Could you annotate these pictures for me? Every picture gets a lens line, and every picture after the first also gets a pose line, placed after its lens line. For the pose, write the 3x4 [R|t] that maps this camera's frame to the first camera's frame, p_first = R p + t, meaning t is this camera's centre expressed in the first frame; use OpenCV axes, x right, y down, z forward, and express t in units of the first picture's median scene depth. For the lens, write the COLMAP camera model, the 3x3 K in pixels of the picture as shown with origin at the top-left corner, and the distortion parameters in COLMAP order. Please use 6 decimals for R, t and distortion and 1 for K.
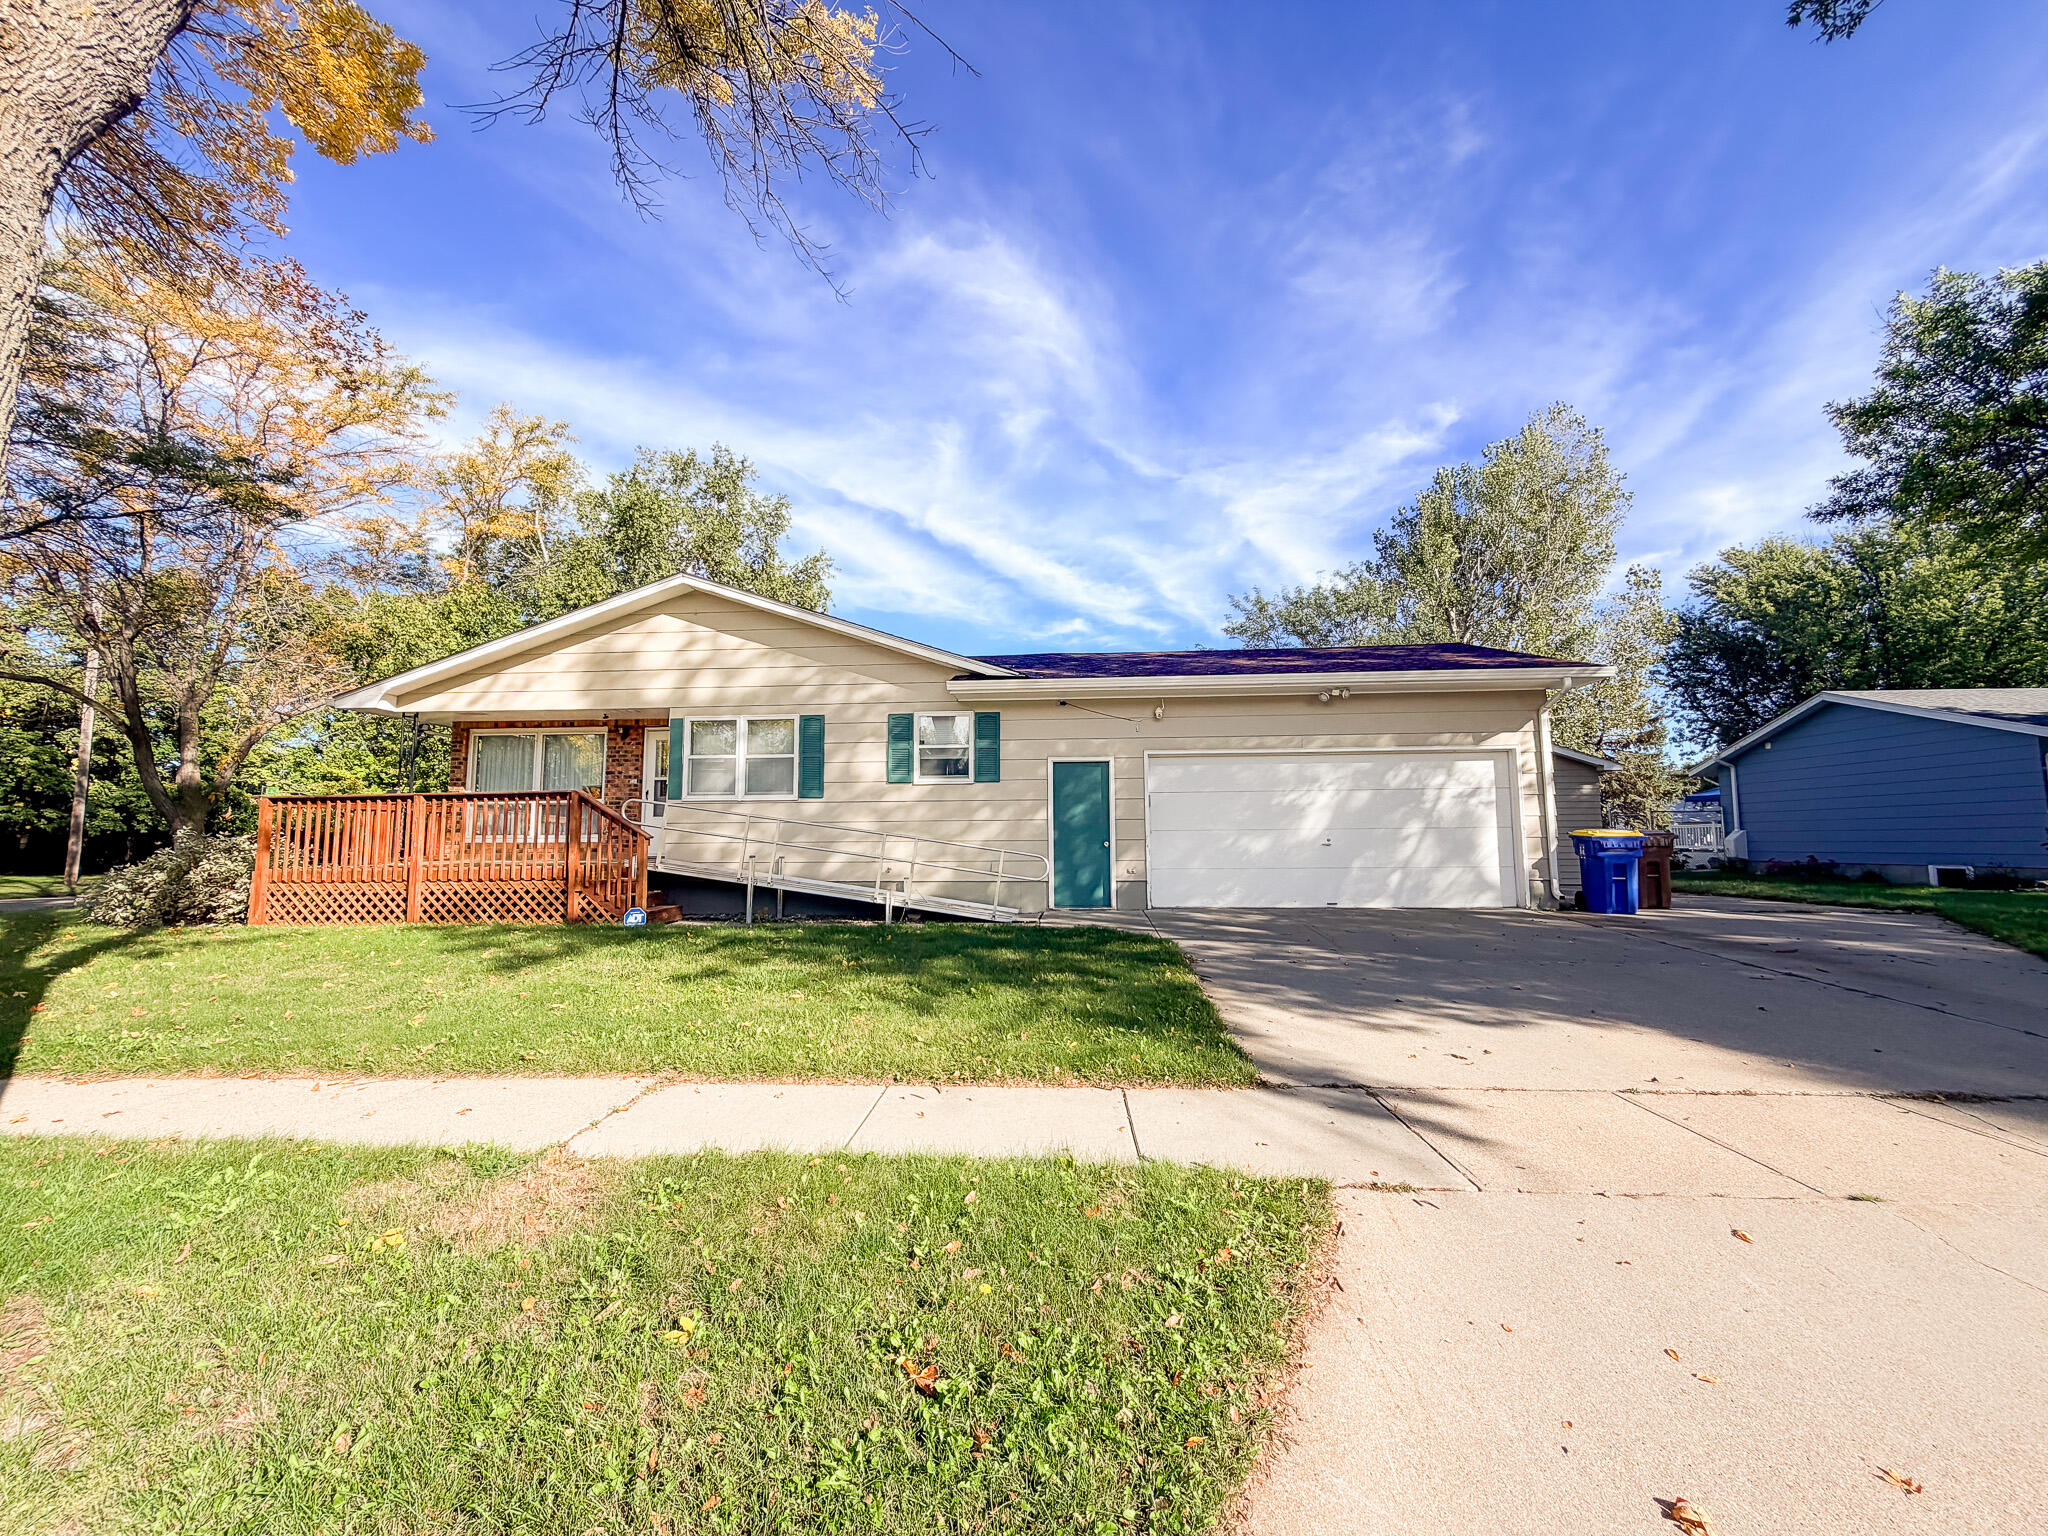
lens RADIAL K [[814.1, 0, 1015.3], [0, 814.1, 769.6], [0, 0, 1]] dist [-0.002531, 0.000566]
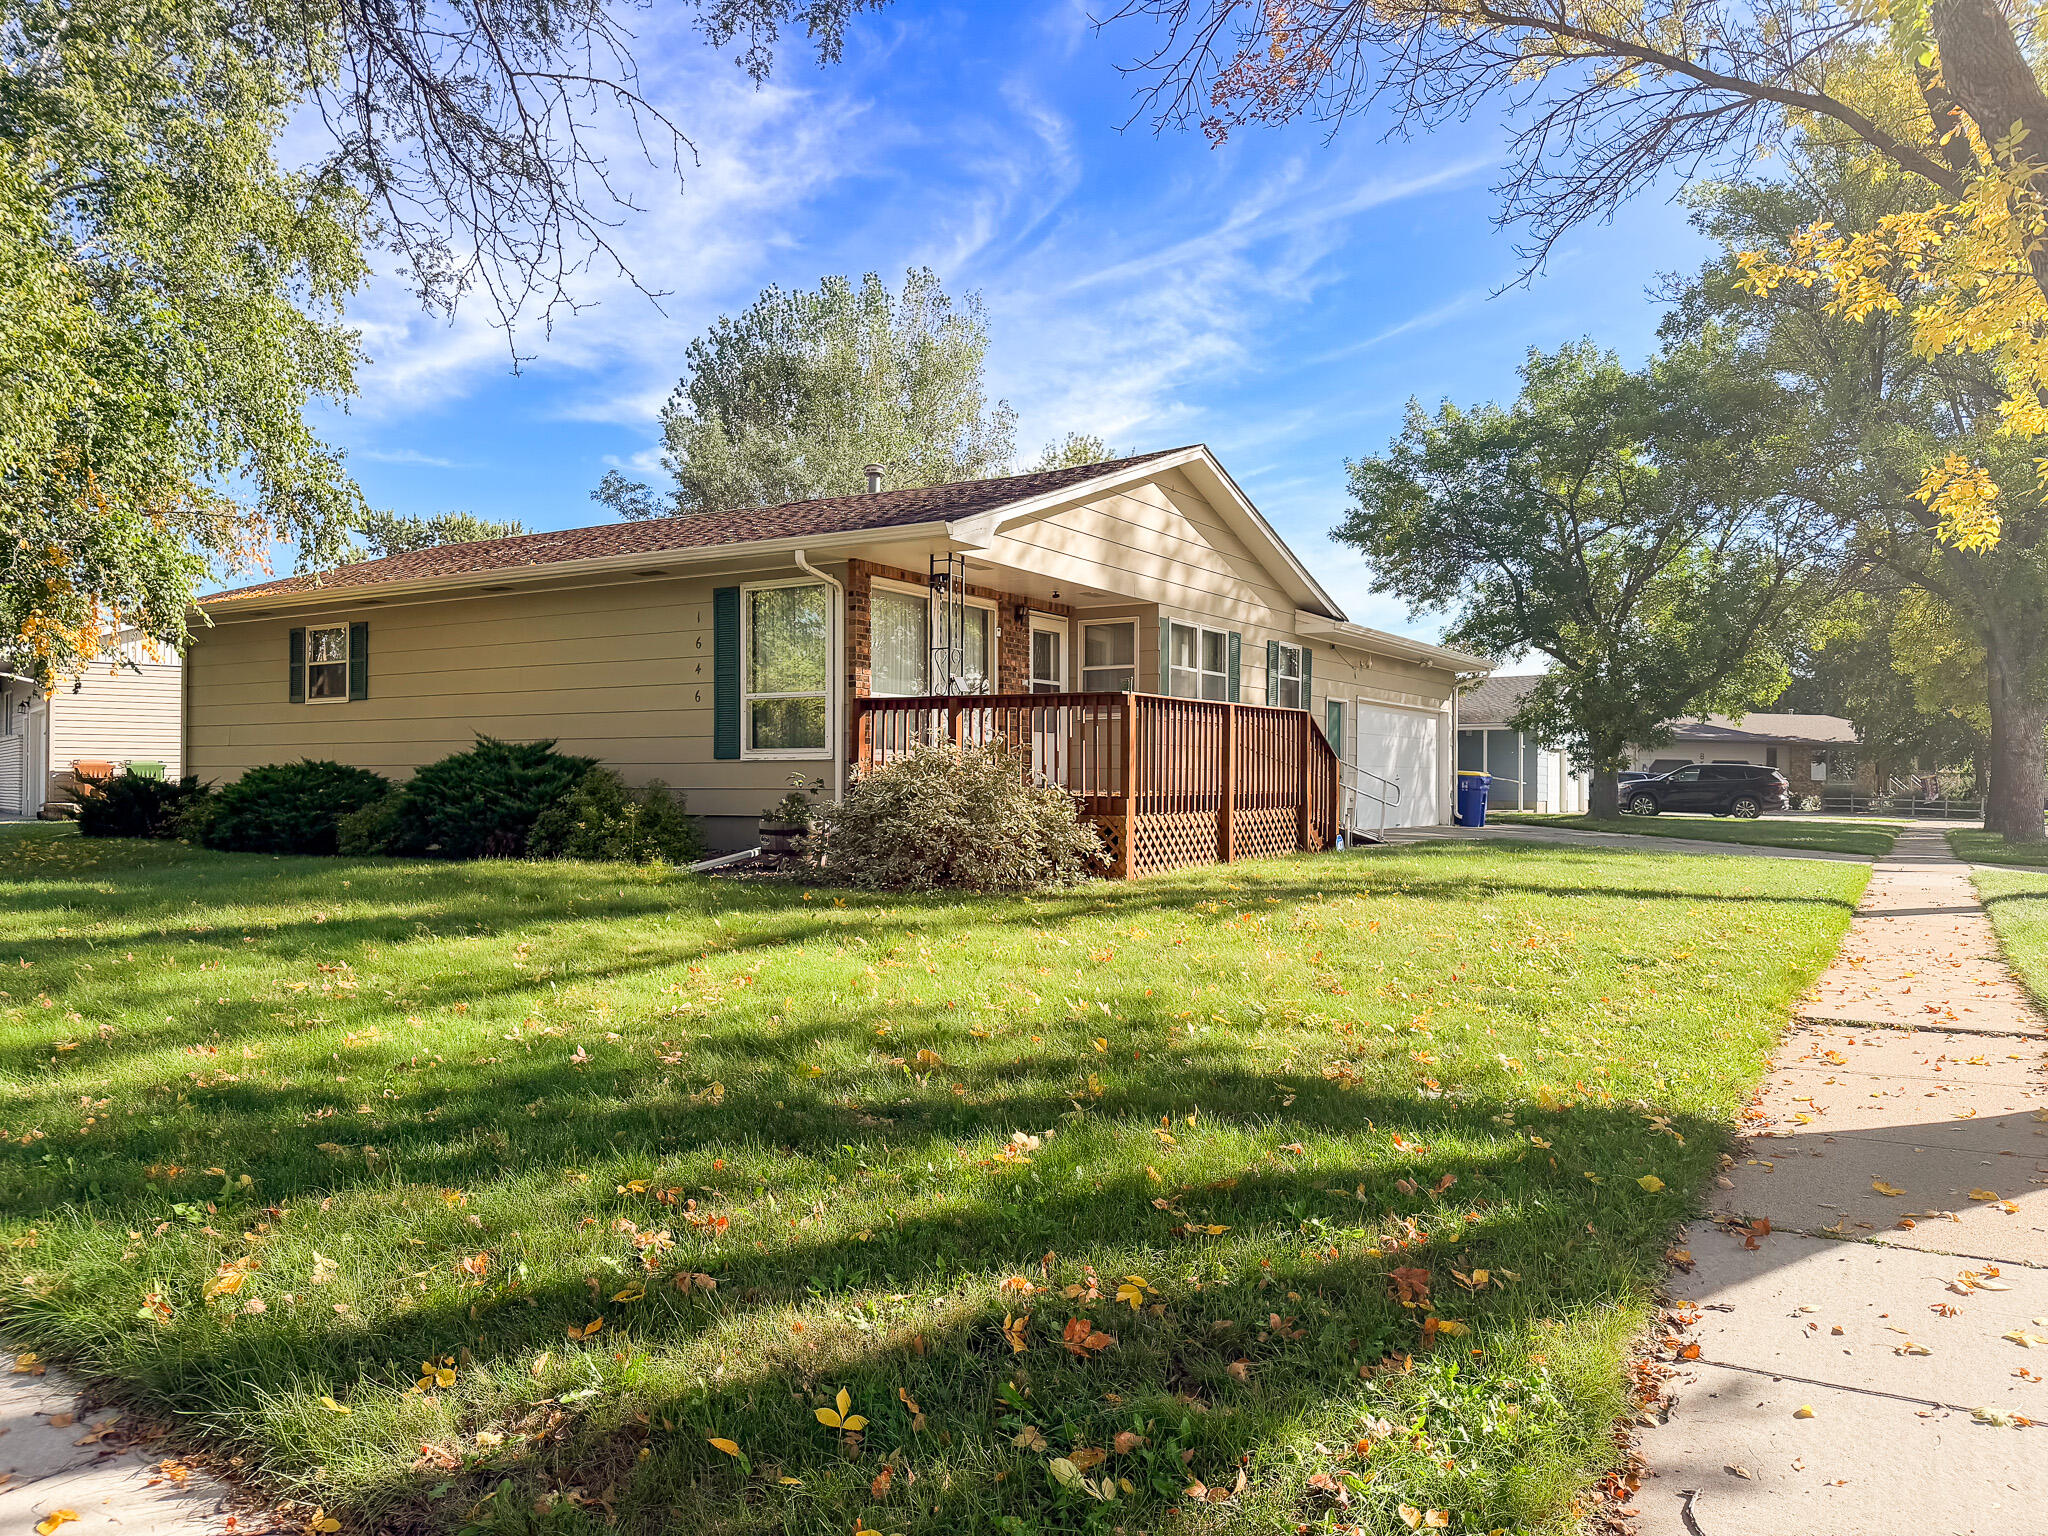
lens RADIAL K [[1433.8, 0, 1024.0], [0, 1433.8, 768.0], [0, 0, 1]] dist [0.126644, -0.222389]
pose [[0.465636, 0.017905, 0.884795, -1.841396], [-0.087440, 0.995834, 0.025864, 0.066301], [-0.880646, -0.089410, 0.465262, 0.451663]]
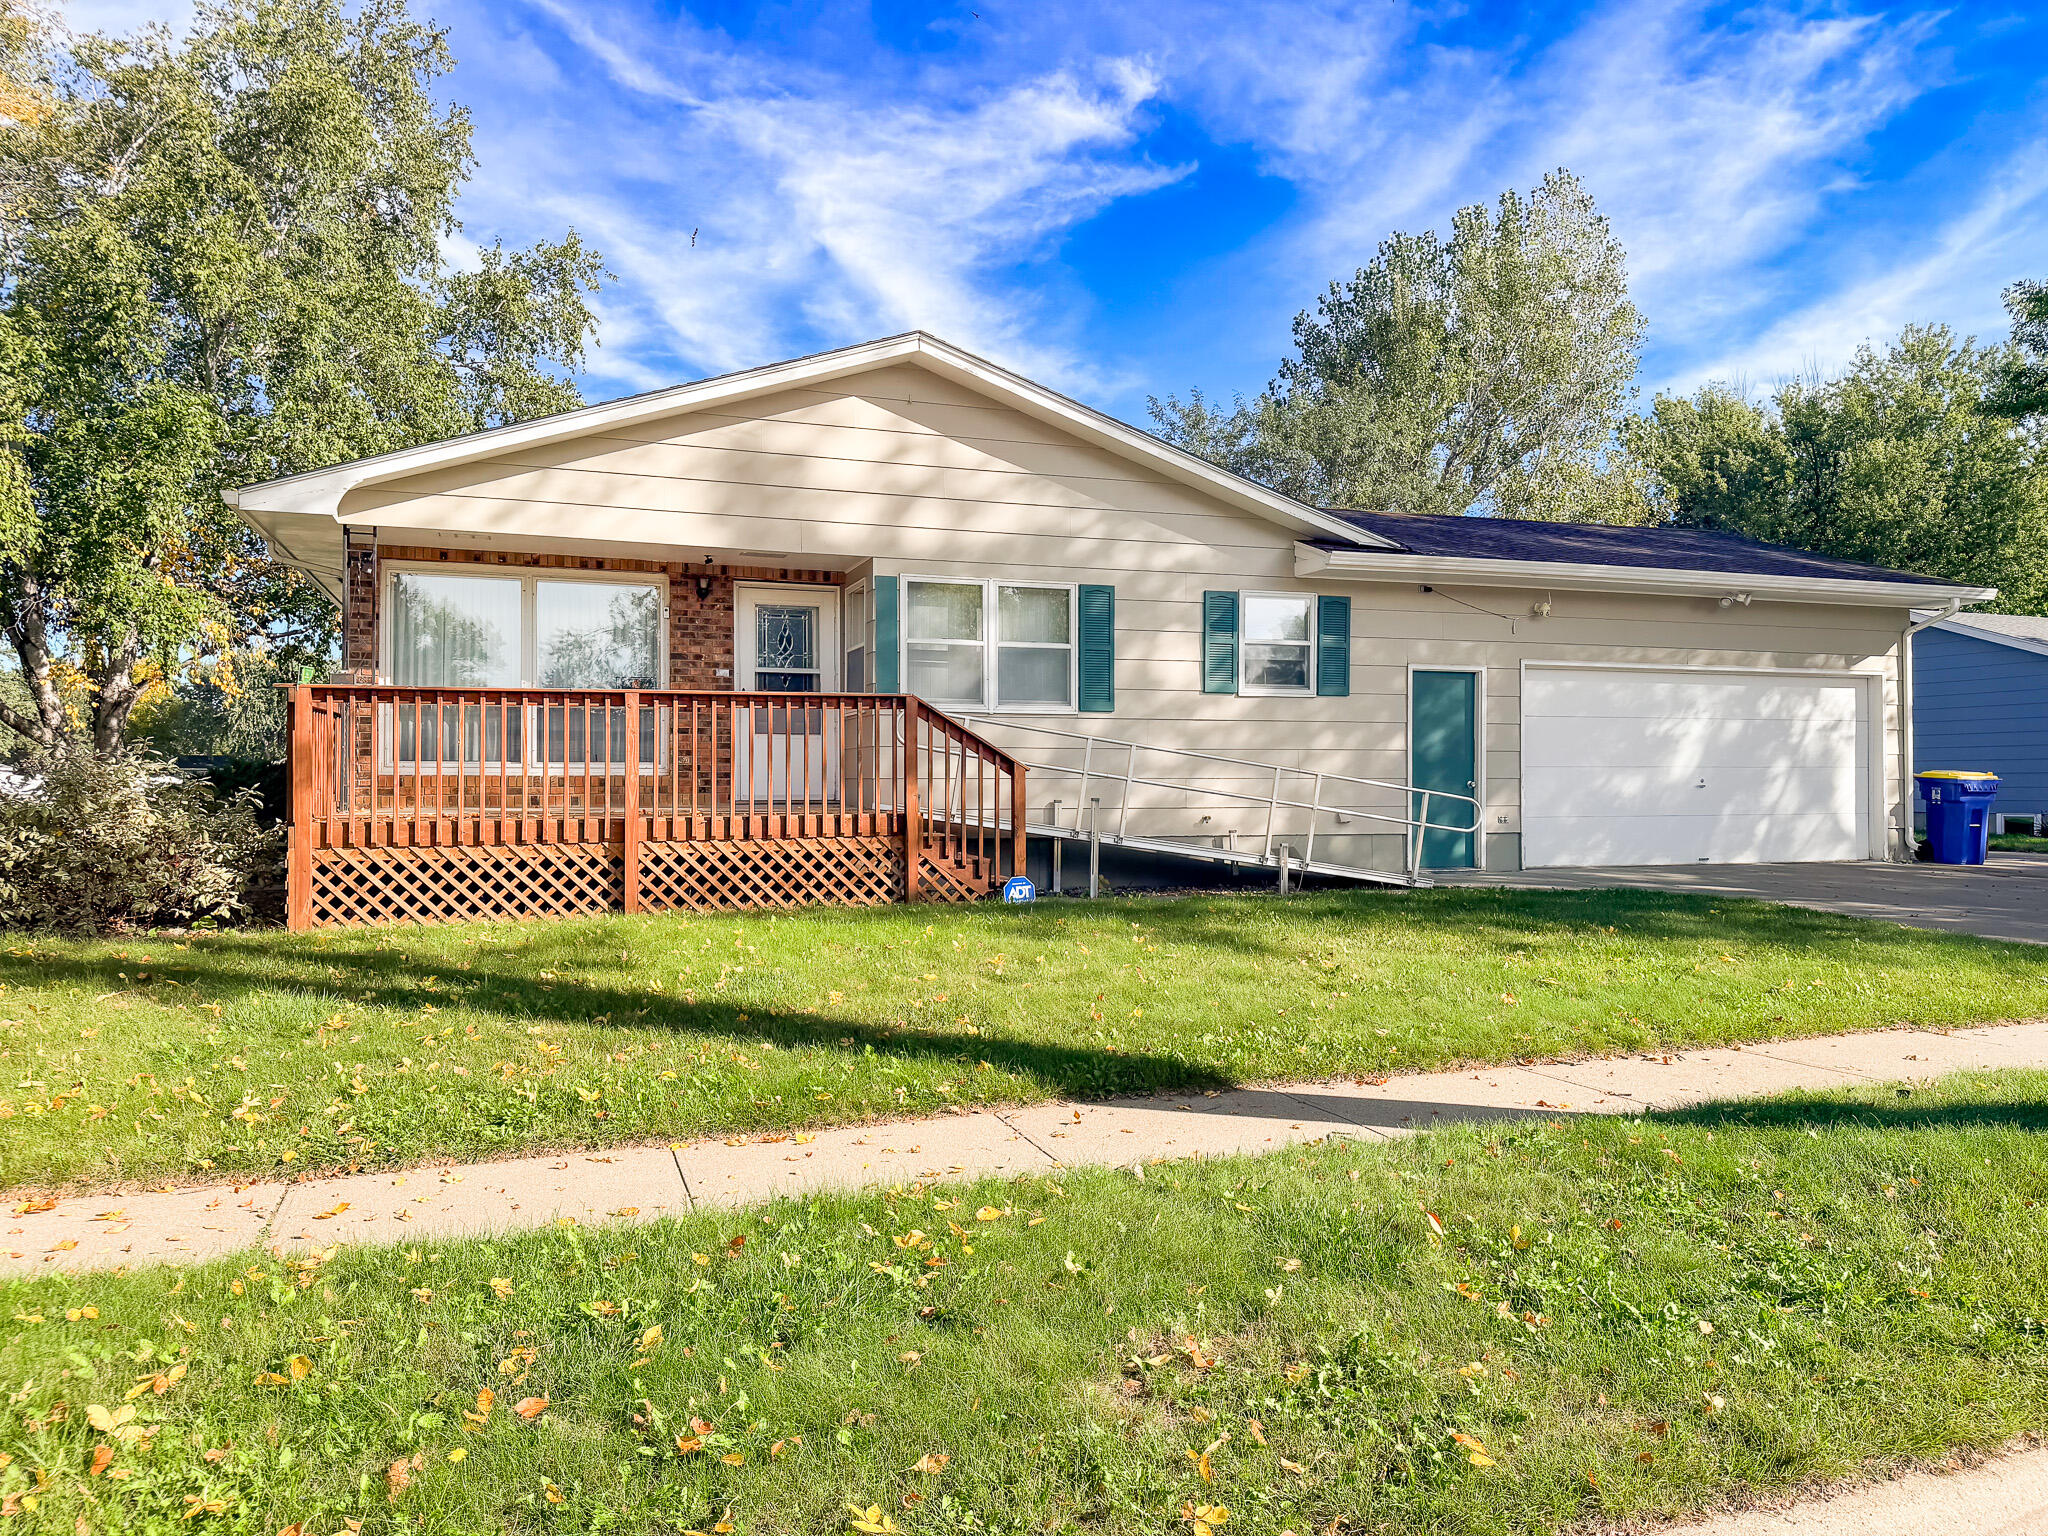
lens RADIAL K [[1433.8, 0, 1024.0], [0, 1433.8, 768.0], [0, 0, 1]] dist [0.126644, -0.222389]
pose [[0.914954, 0.010112, 0.403430, -0.786409], [-0.041526, 0.996739, 0.069194, 0.002419], [-0.401415, -0.080063, 0.912390, -0.042481]]
